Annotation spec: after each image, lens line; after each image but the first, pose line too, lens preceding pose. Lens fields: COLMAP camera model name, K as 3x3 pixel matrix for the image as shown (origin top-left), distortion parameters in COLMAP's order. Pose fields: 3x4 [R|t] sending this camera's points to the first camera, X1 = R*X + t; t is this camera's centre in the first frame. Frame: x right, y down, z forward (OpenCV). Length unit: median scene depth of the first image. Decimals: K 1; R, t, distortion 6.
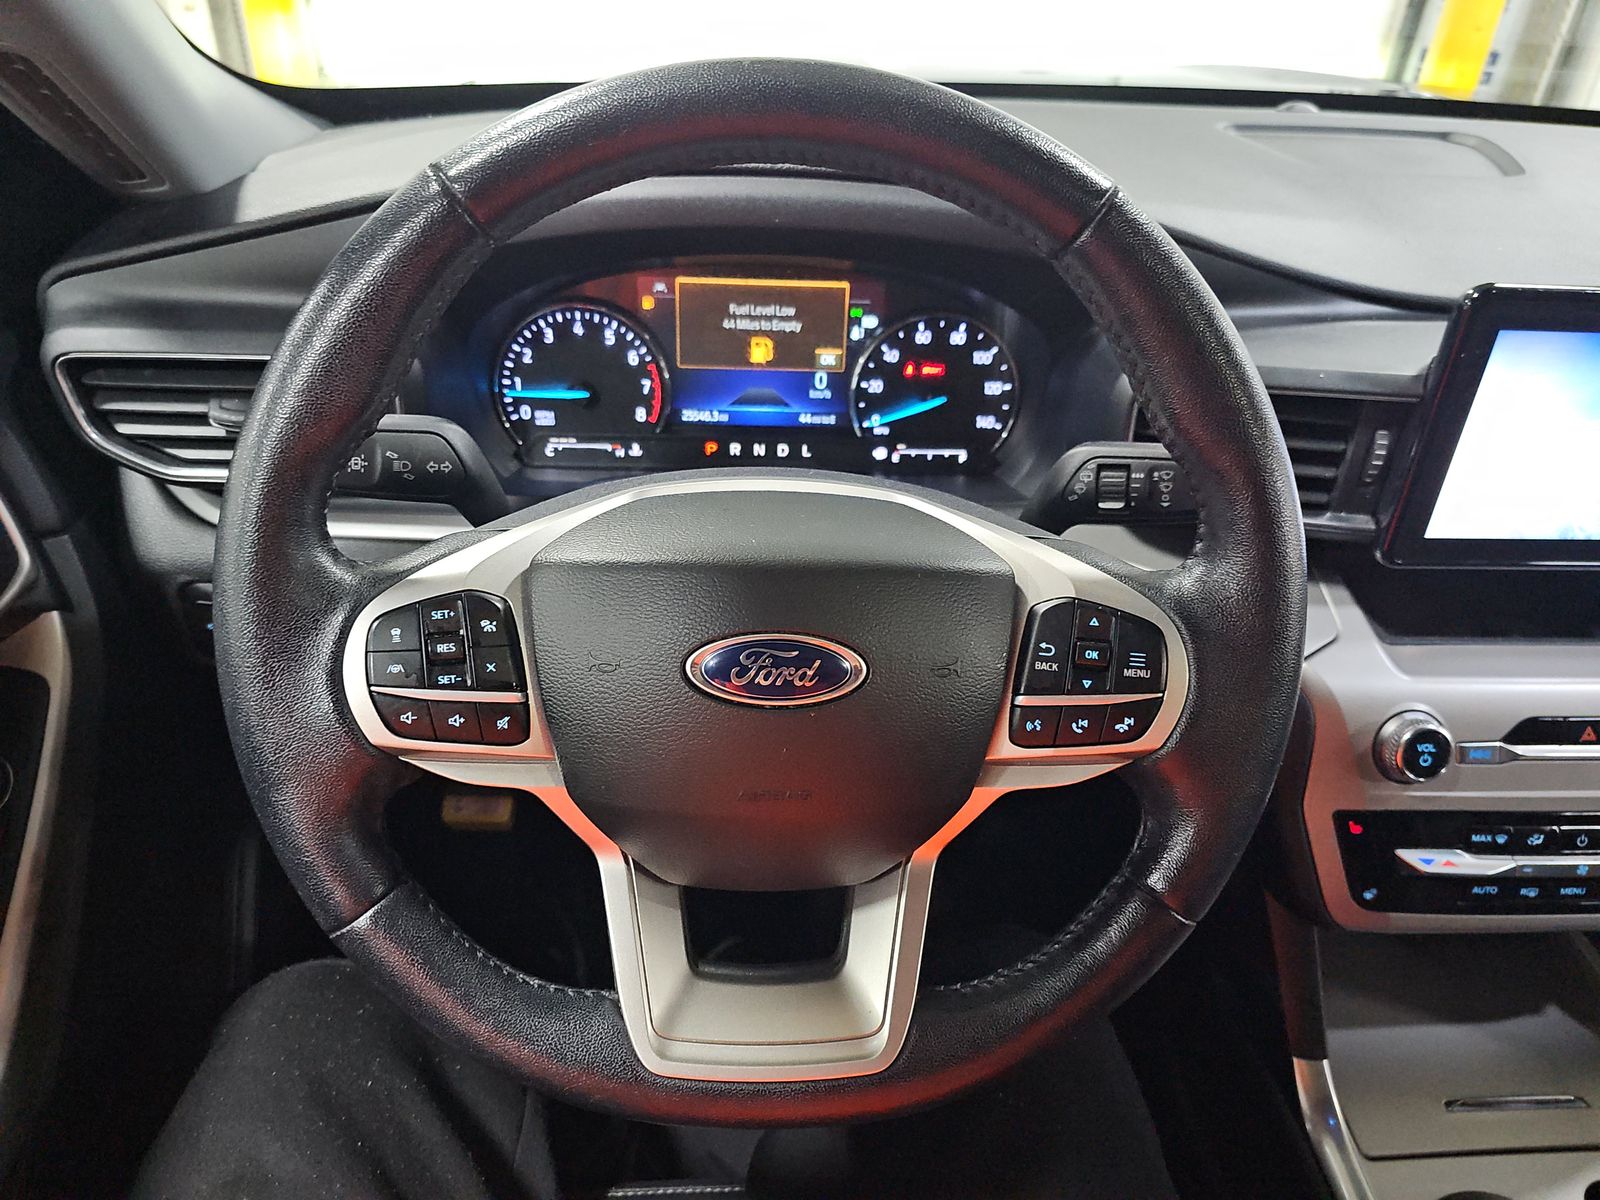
lens RADIAL K [[1058.6, 0, 799.3], [0, 1058.6, 616.4], [0, 0, 1]] dist [0.029513, -0.022691]
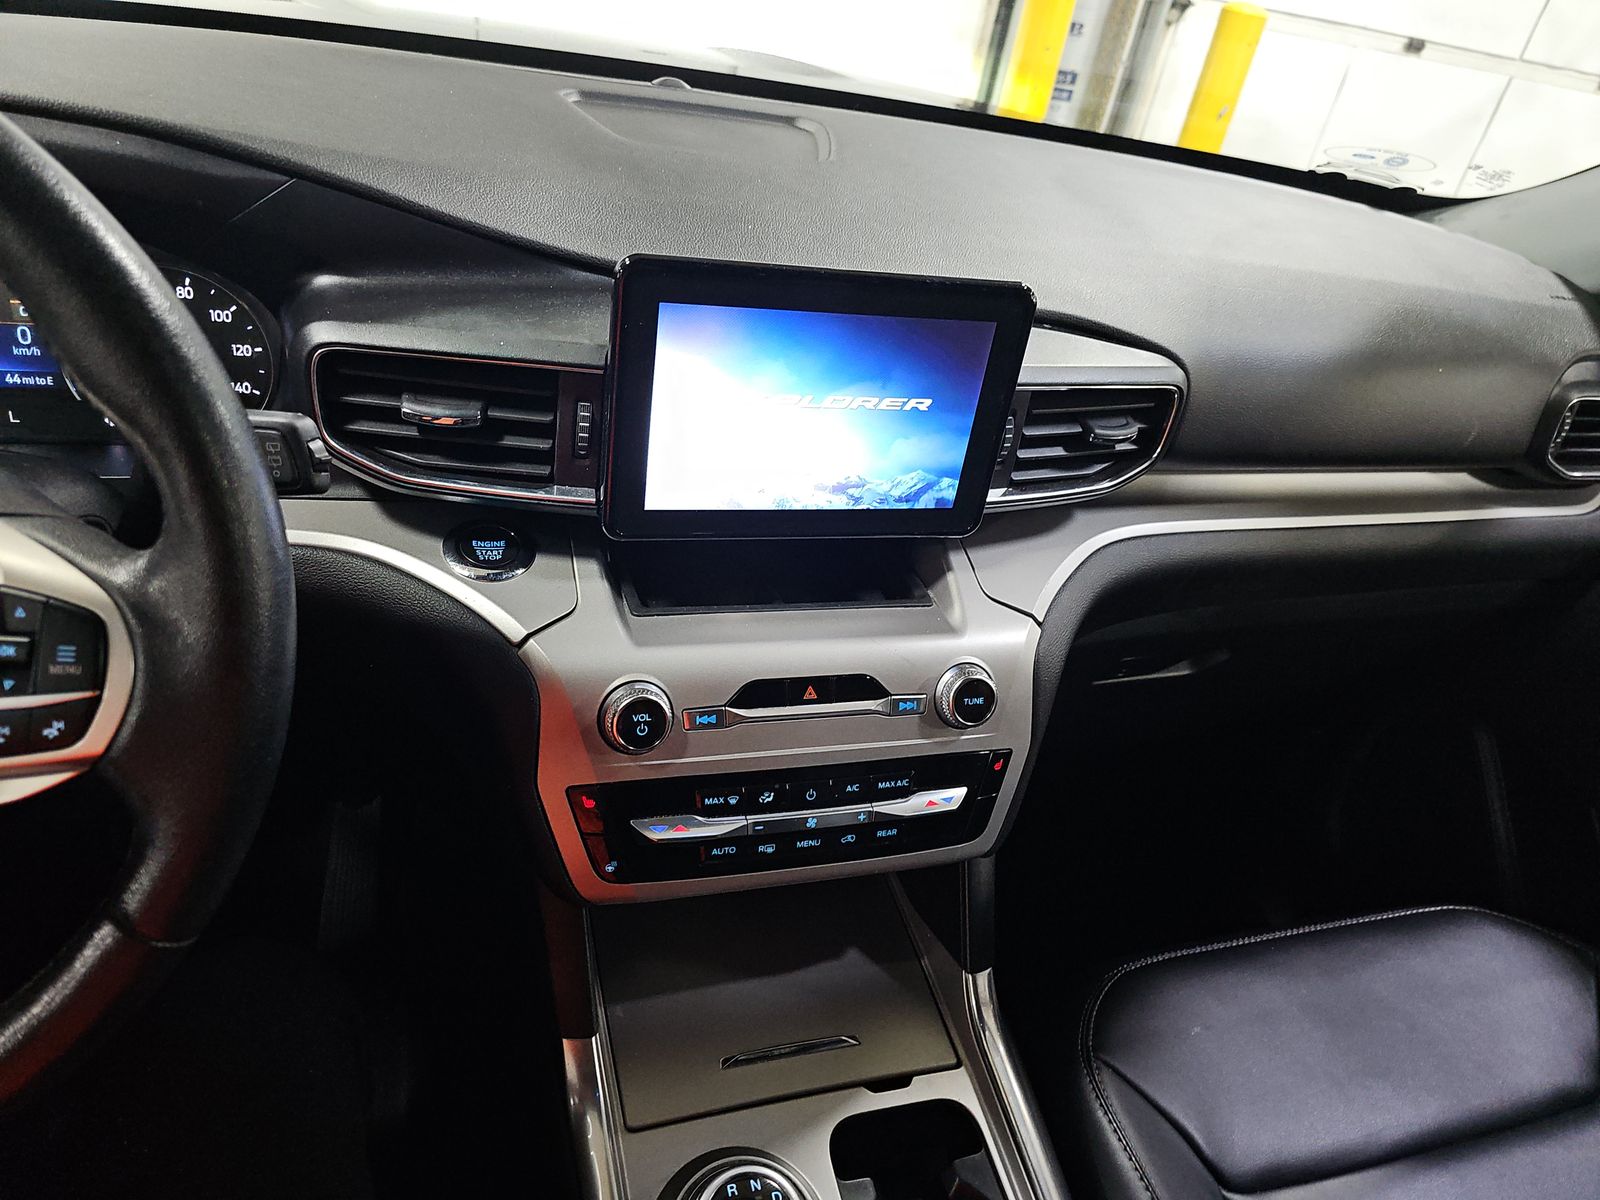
lens RADIAL K [[1058.6, 0, 752.3], [0, 1058.6, 595.5], [0, 0, 1]] dist [0.029513, -0.022691]
pose [[0.962695, -0.034983, 0.268318, 0.361579], [0.034642, 0.999382, 0.006006, 0.004354], [-0.268362, 0.003513, 0.963312, 0.005445]]
